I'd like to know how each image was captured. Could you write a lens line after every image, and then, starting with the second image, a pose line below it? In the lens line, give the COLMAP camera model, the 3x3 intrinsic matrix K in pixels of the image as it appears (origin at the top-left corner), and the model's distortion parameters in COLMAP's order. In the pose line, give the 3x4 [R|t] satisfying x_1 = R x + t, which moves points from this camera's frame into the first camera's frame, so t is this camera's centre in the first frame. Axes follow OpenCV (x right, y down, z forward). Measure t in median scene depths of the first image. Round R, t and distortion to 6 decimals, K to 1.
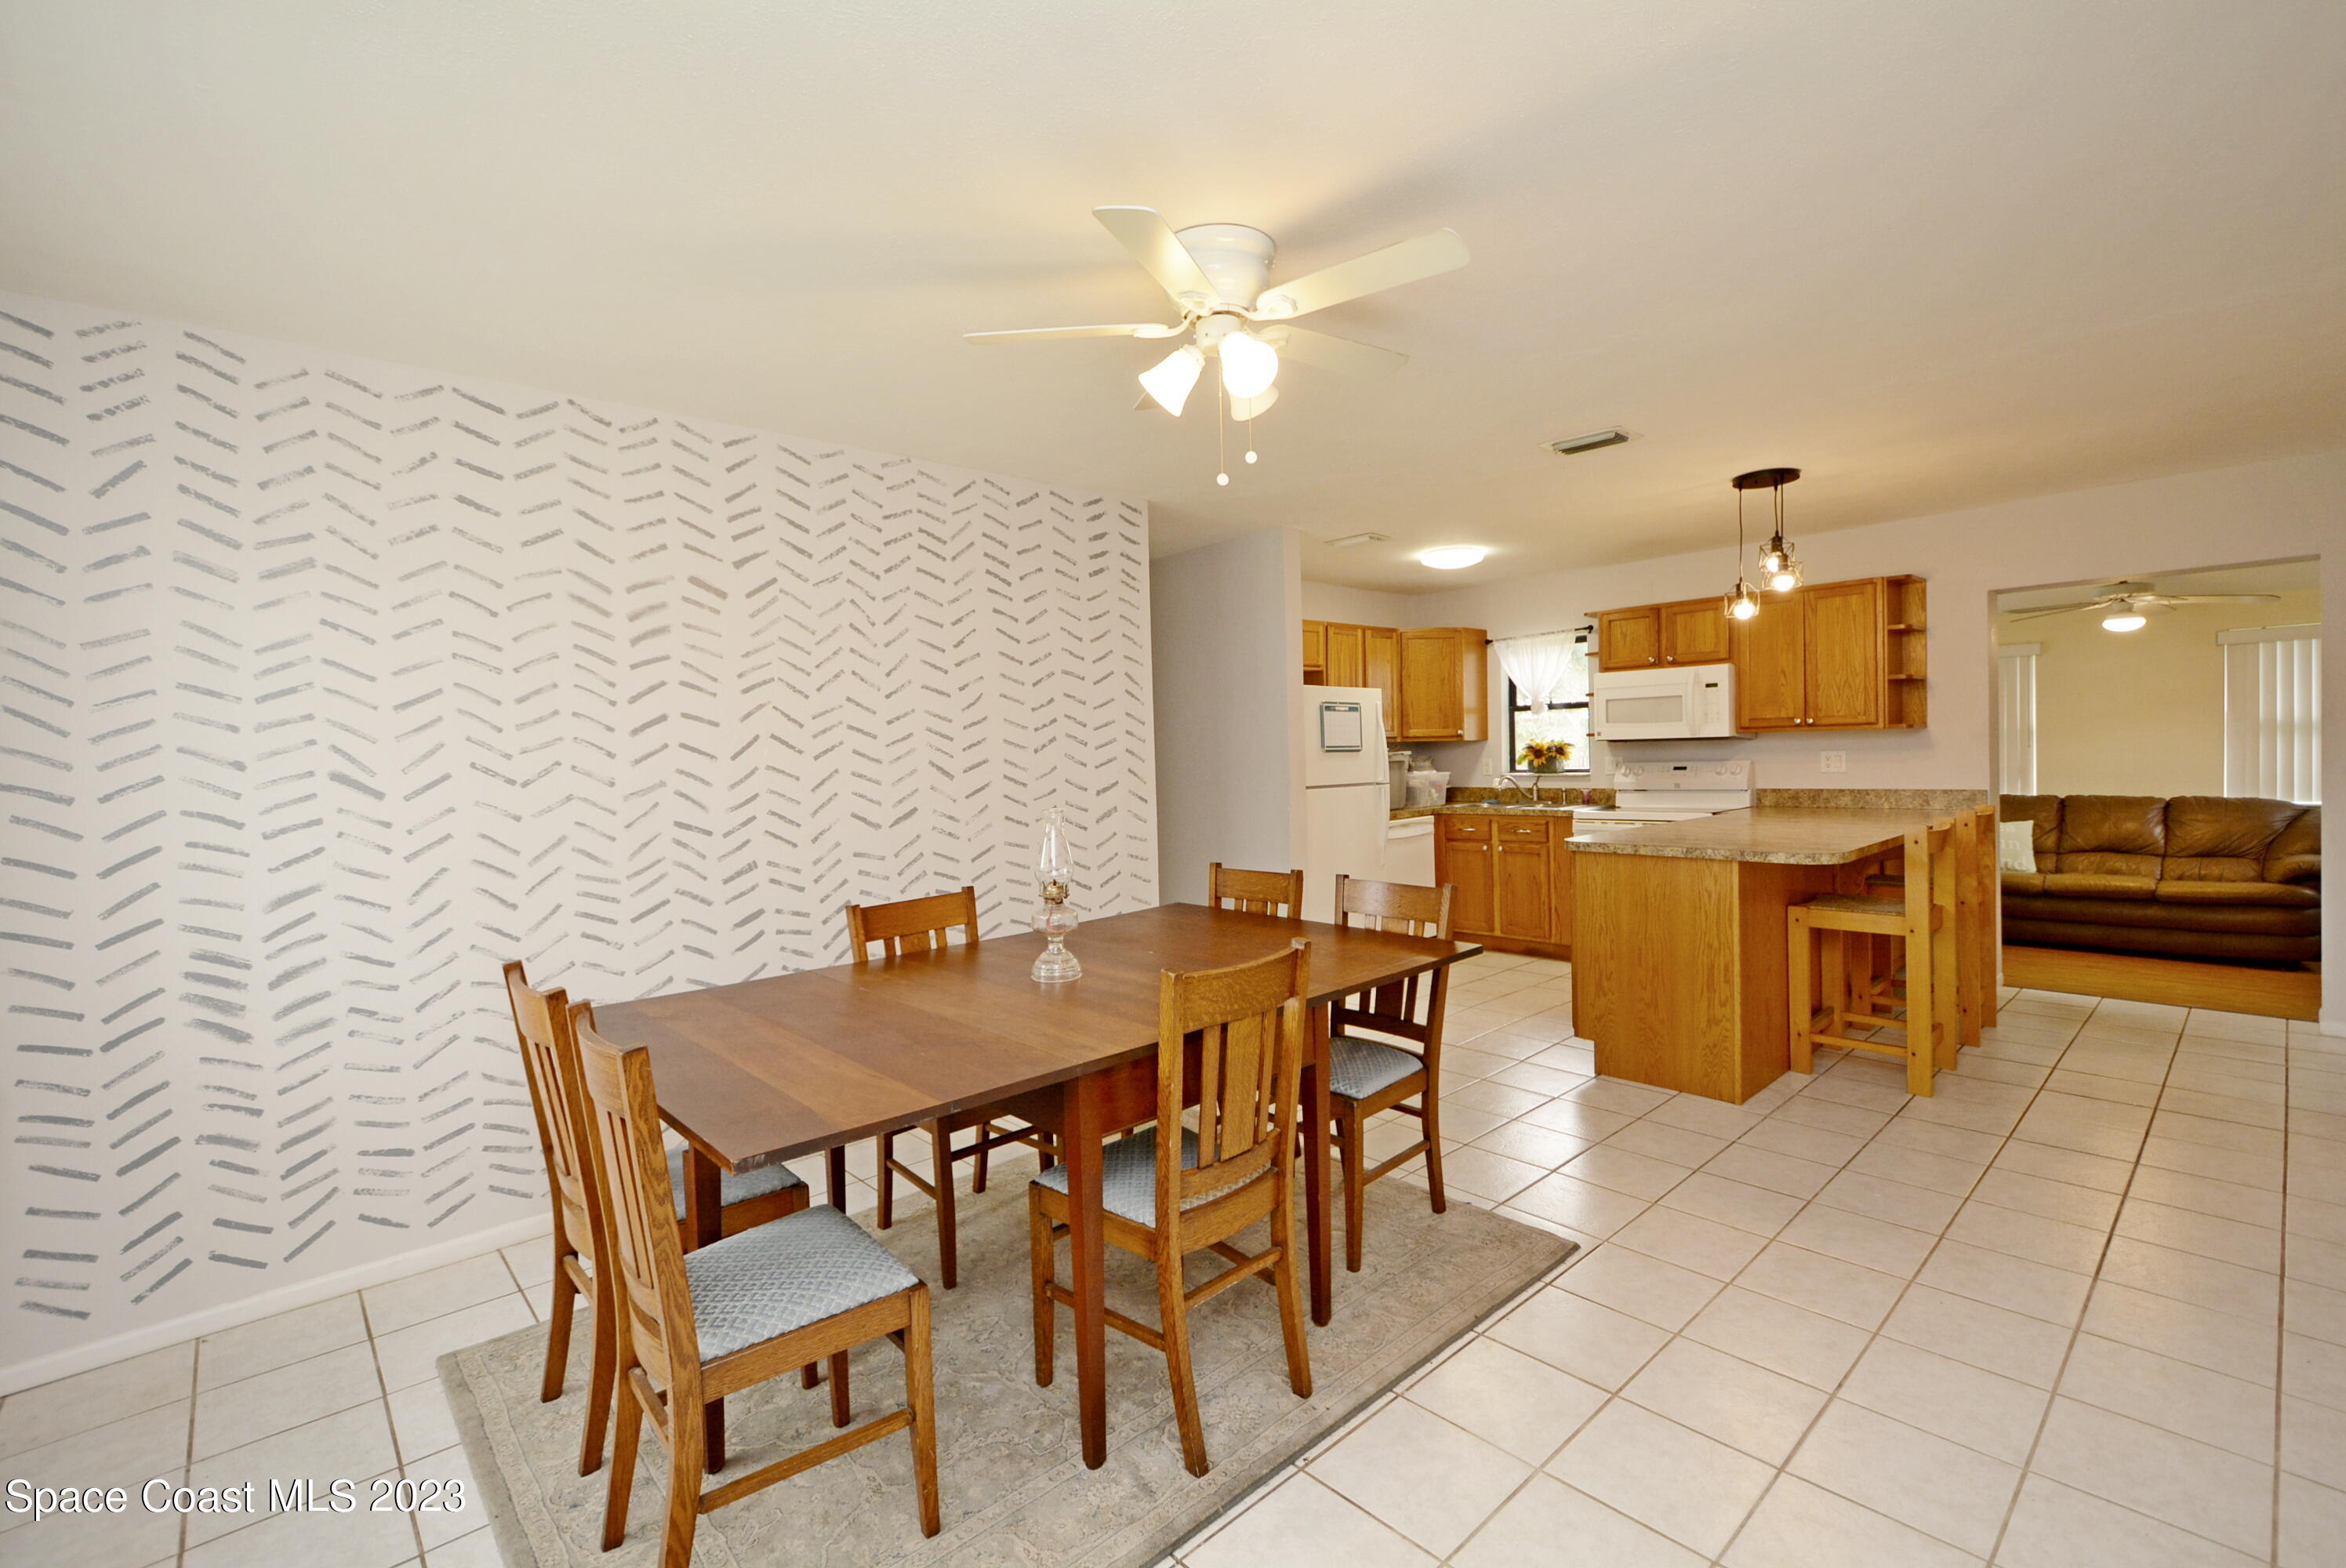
lens RADIAL K [[1021.7, 0, 1181.9], [0, 1021.7, 770.9], [0, 0, 1]] dist [0.014846, -0.011634]
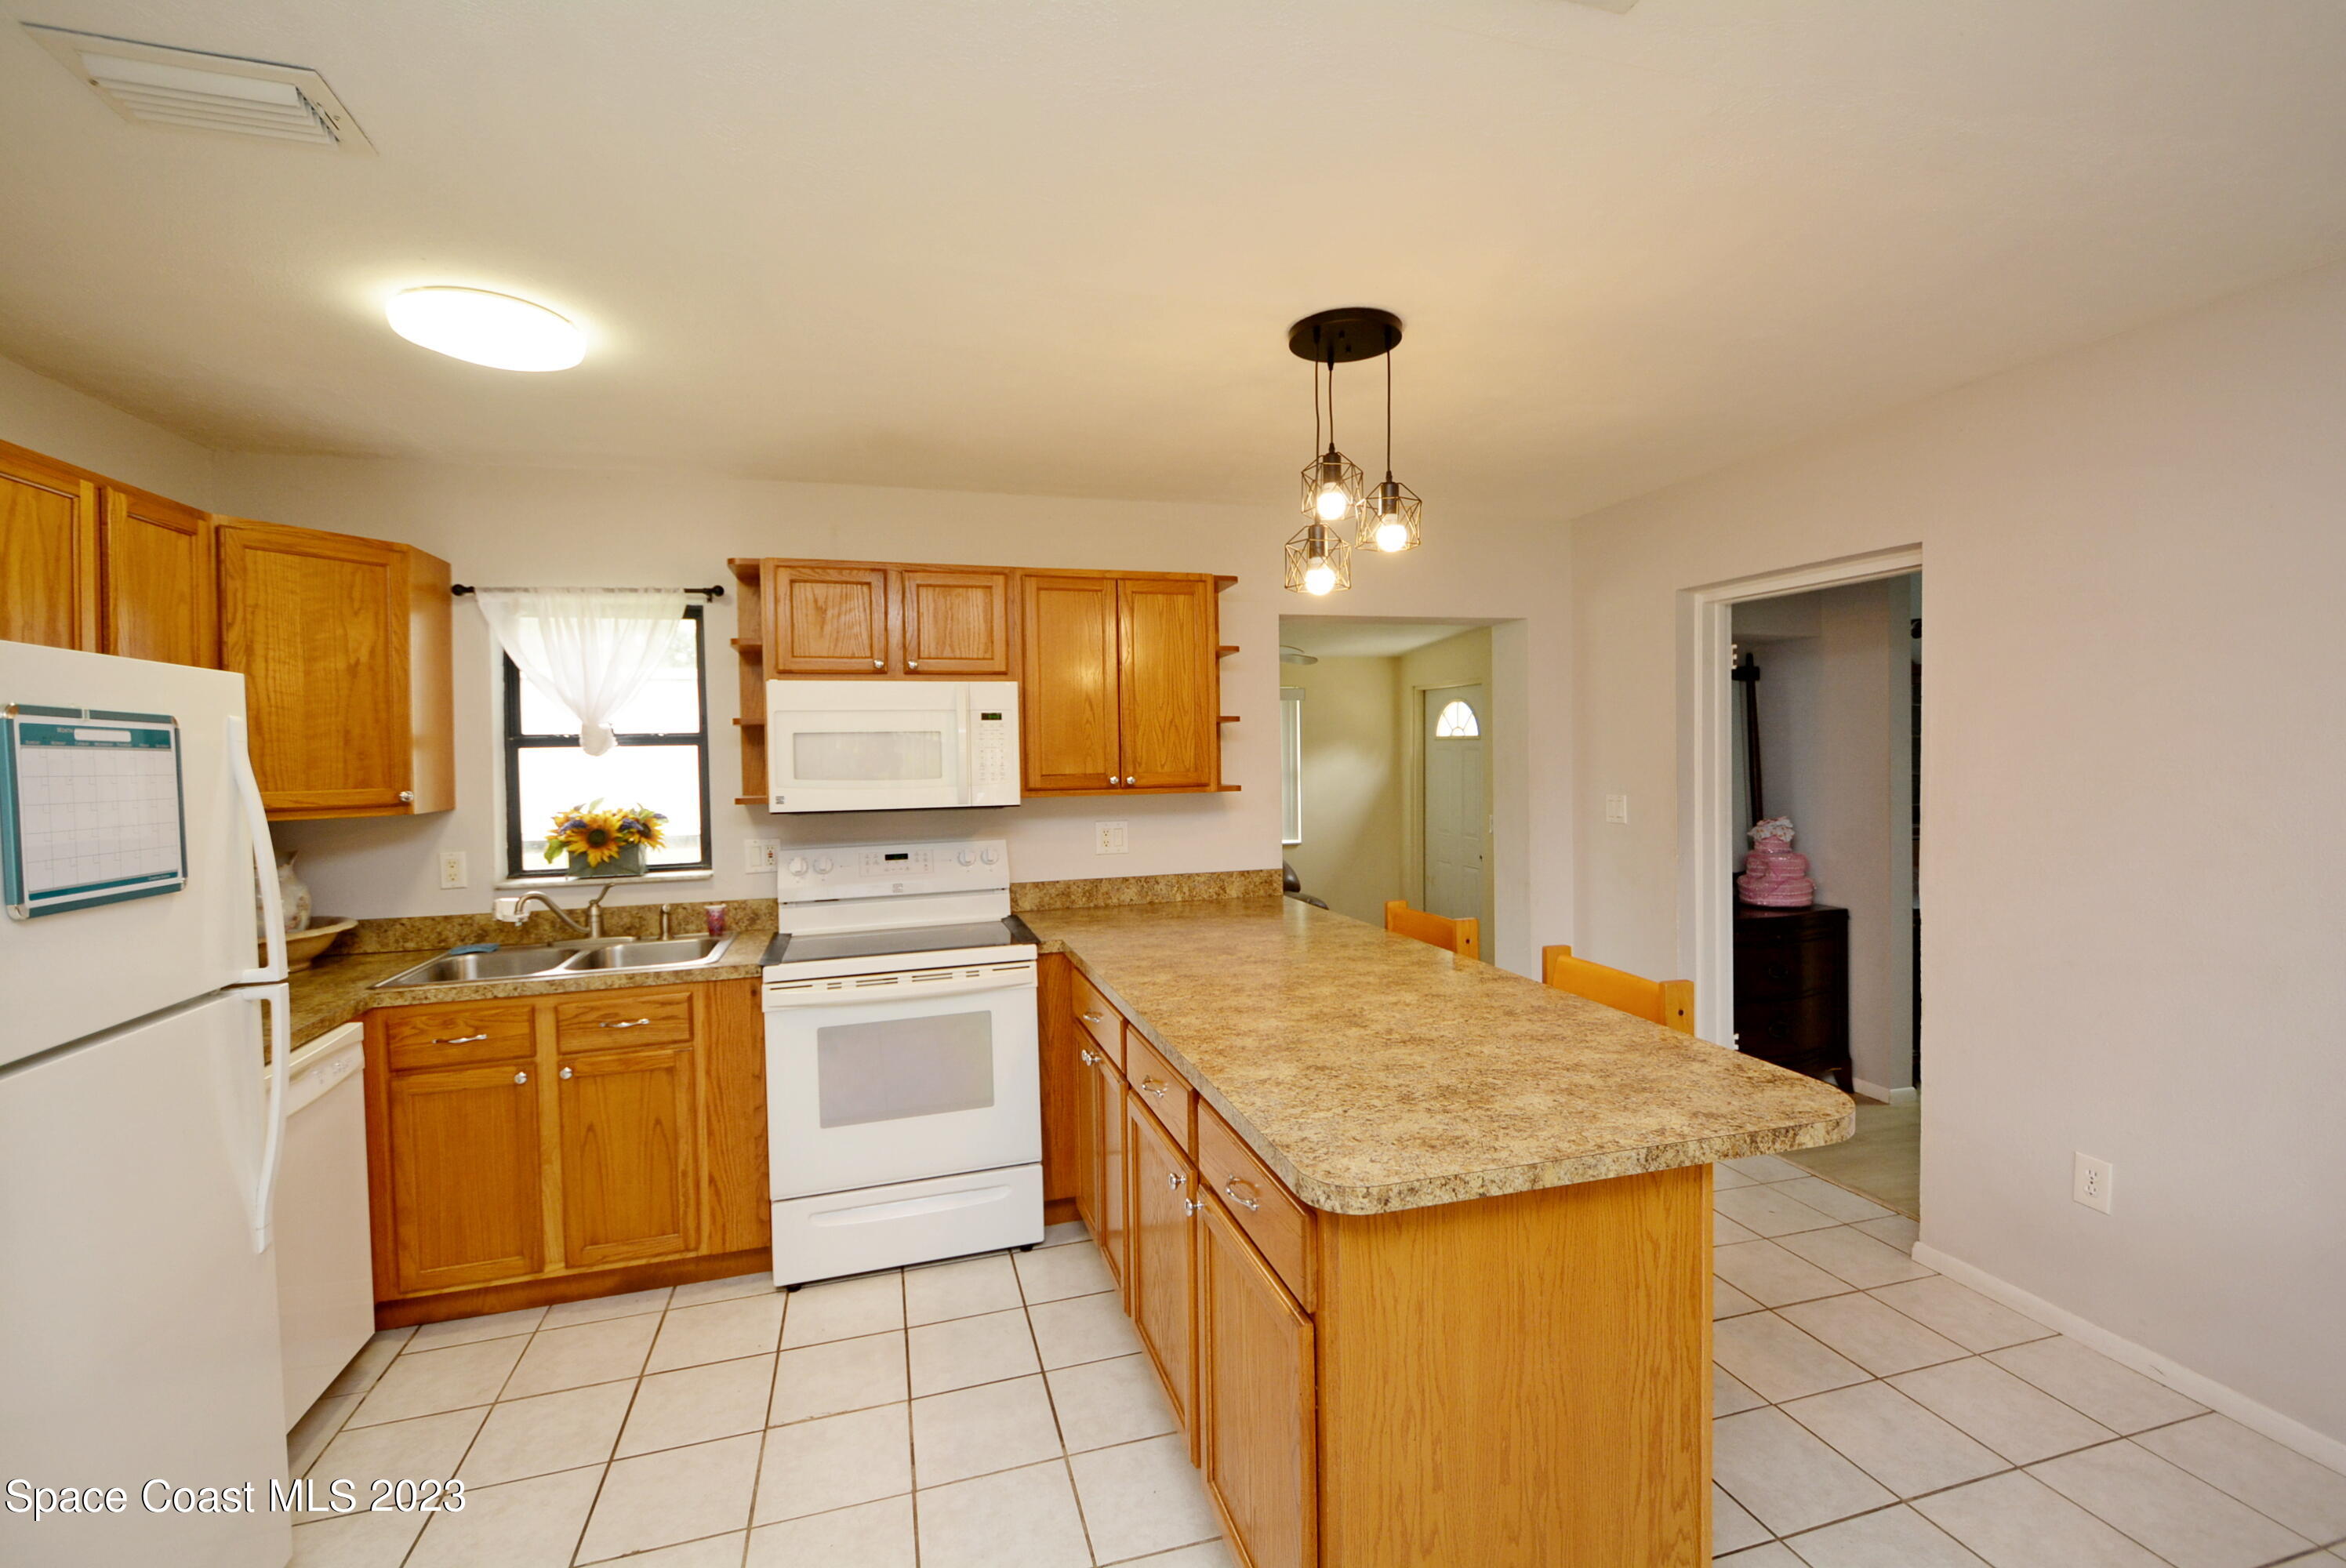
lens RADIAL K [[1021.7, 0, 1181.9], [0, 1021.7, 770.9], [0, 0, 1]] dist [0.014846, -0.011634]
pose [[0.441616, 0.000467, 0.897204, 0.059967], [0.023118, 0.999662, -0.011900, -0.057062], [-0.896906, 0.025997, 0.441456, 0.852892]]
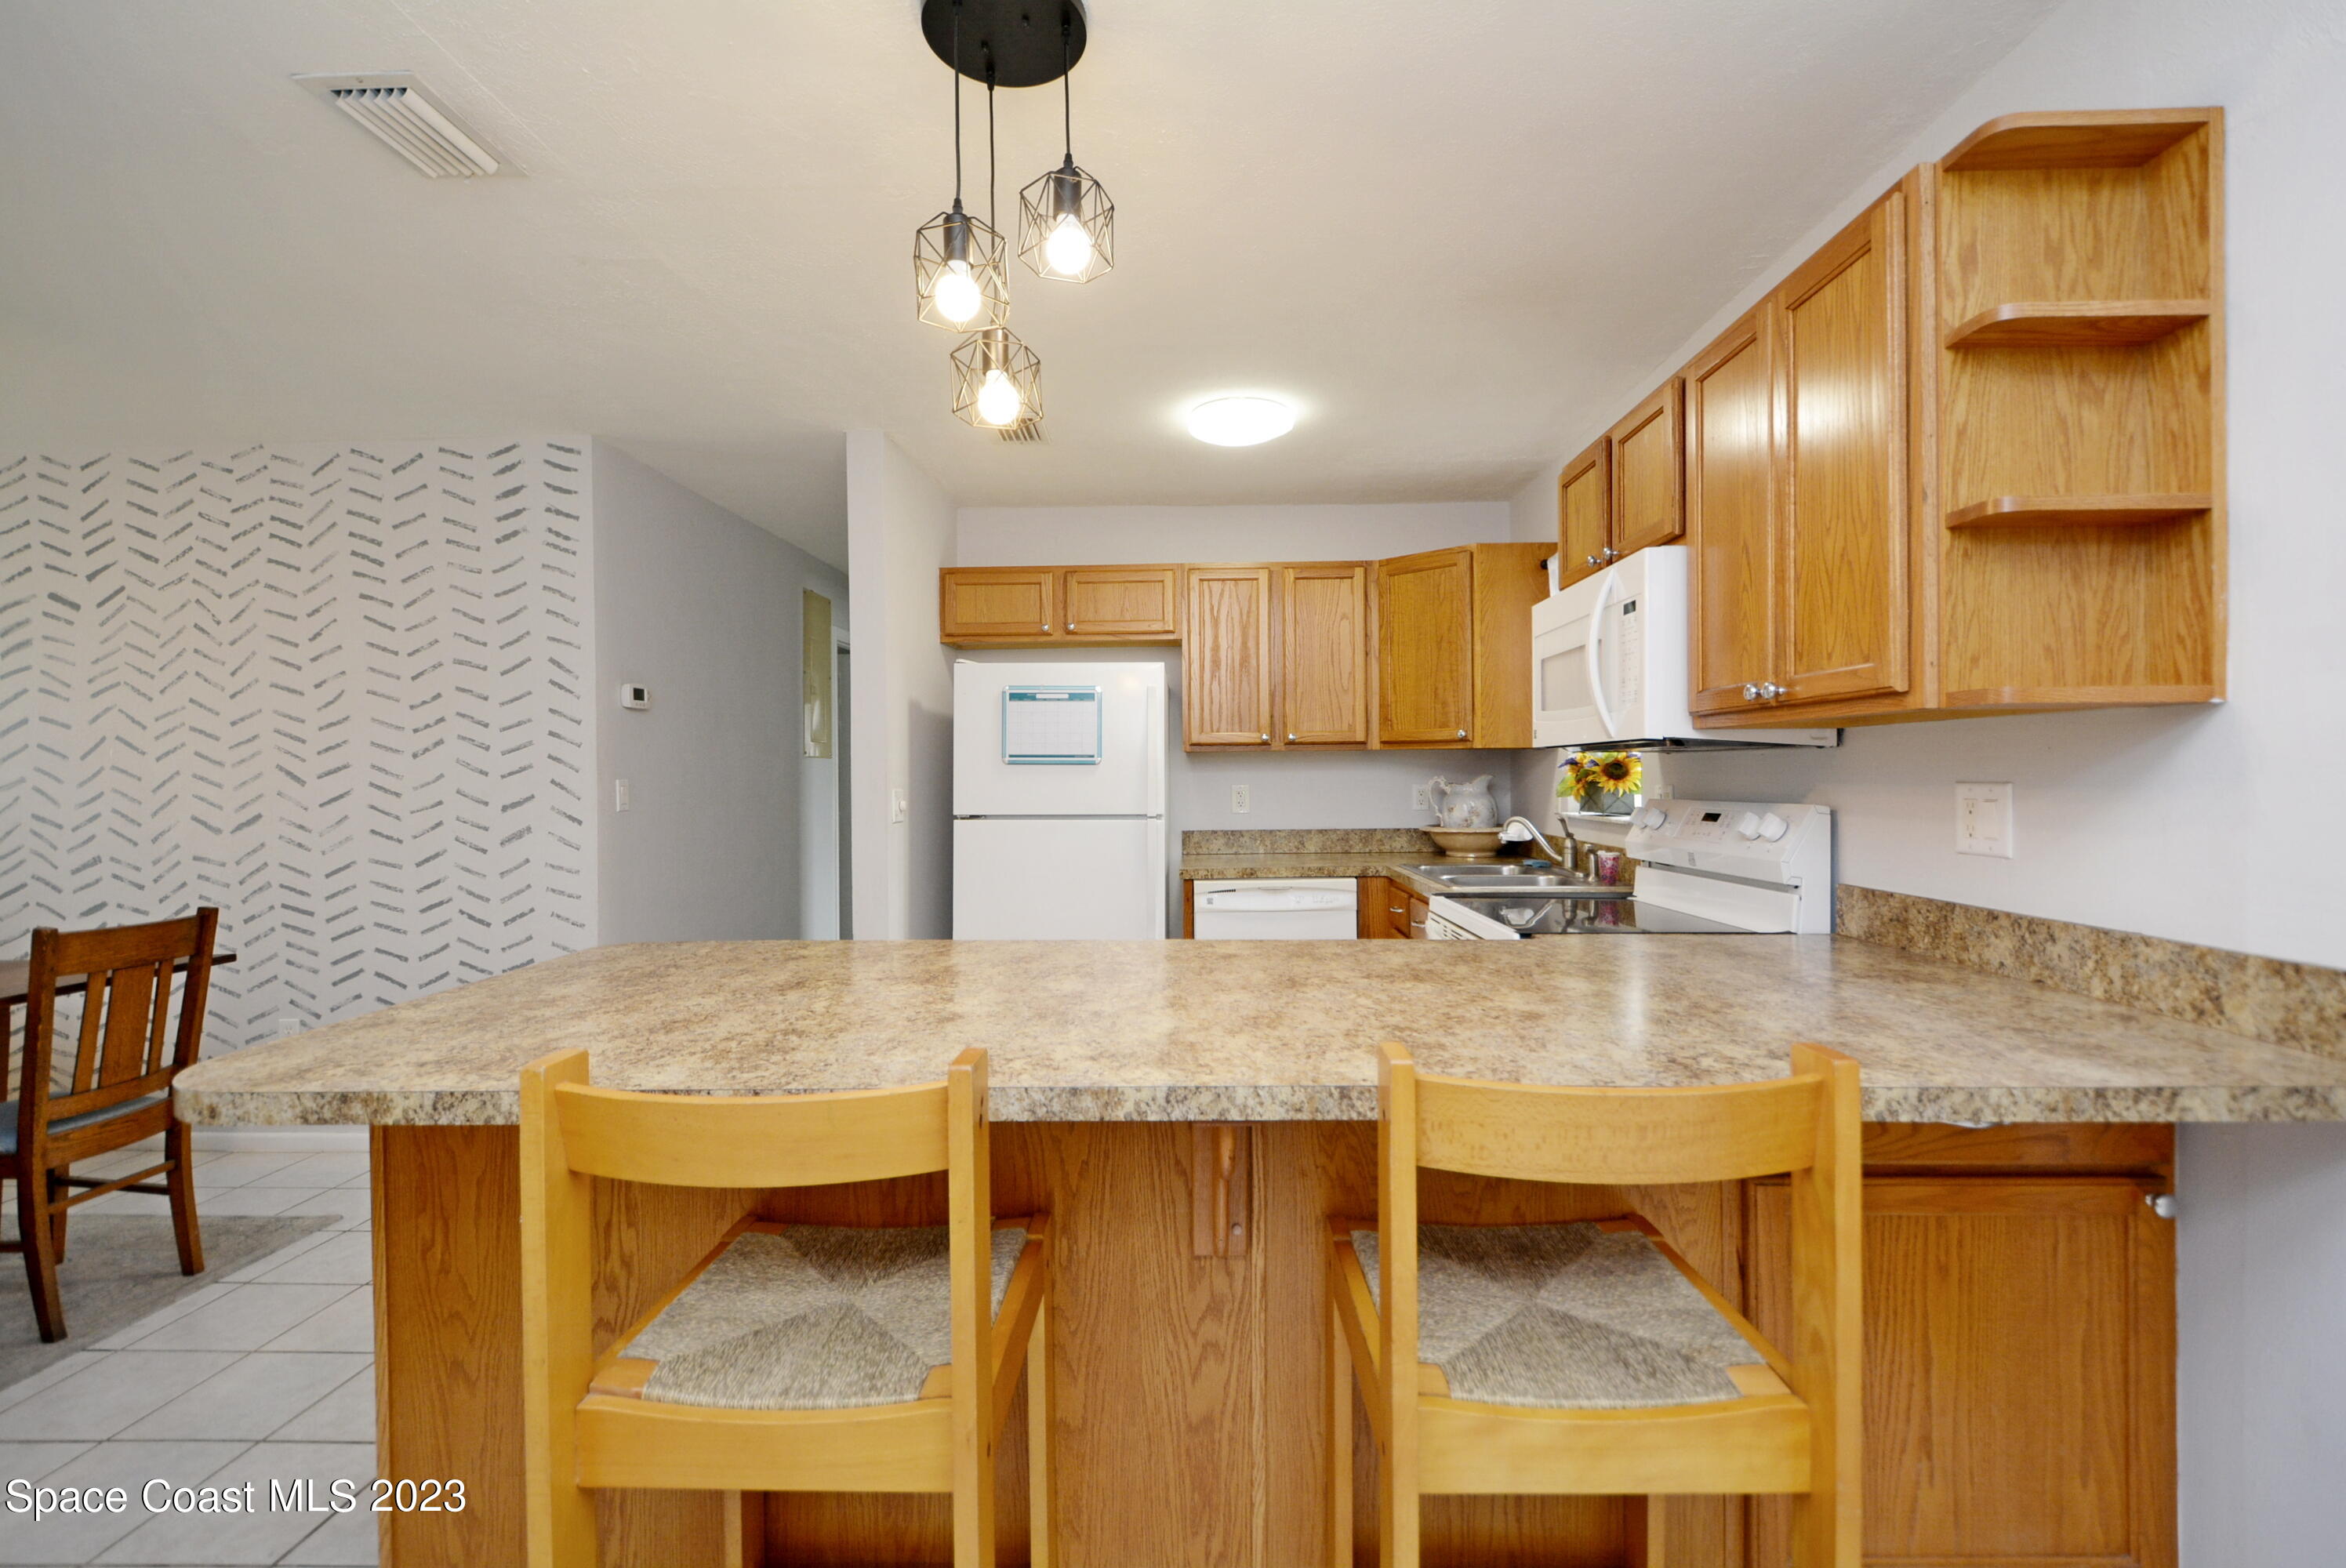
lens RADIAL K [[1025.7, 0, 1180.3], [0, 1025.7, 771.2], [0, 0, 1]] dist [0.009533, -0.008962]
pose [[0.719976, 0.019266, -0.693731, 0.875497], [-0.025538, 0.999673, 0.001259, -0.022783], [0.693529, 0.016810, 0.720233, 0.789795]]
